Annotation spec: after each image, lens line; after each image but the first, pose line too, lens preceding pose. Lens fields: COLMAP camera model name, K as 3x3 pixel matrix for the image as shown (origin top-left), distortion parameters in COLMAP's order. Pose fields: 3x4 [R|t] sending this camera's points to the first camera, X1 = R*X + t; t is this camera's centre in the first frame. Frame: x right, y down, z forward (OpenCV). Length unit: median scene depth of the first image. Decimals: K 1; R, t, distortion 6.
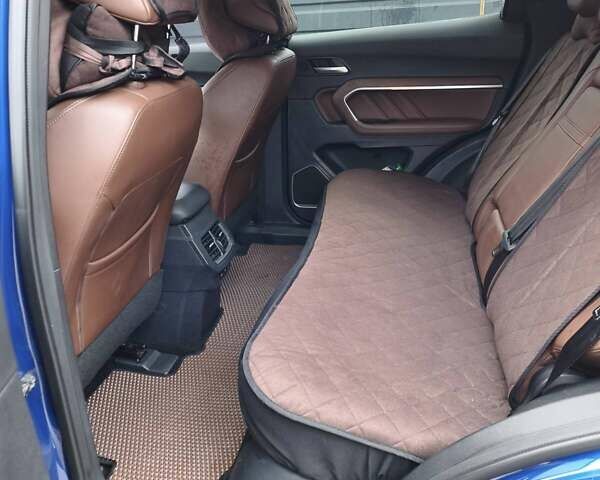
lens RADIAL K [[621.8, 0, 300.0], [0, 621.8, 240.0], [0, 0, 1]] dist [0.145877, -0.004785]
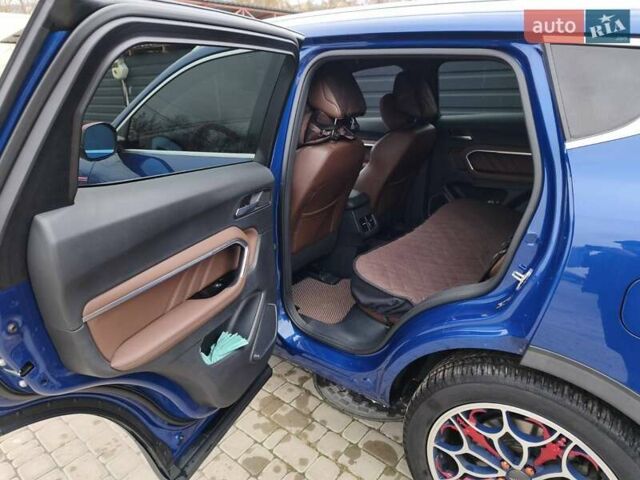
lens RADIAL K [[447.3, 0, 320.0], [0, 447.3, 240.0], [0, 0, 1]] dist [0.066365, -0.004498]
pose [[0.940243, 0.159533, -0.300821, 0.236725], [-0.163109, 0.986518, 0.013362, 0.094903], [0.298897, 0.036504, 0.953587, -0.550471]]
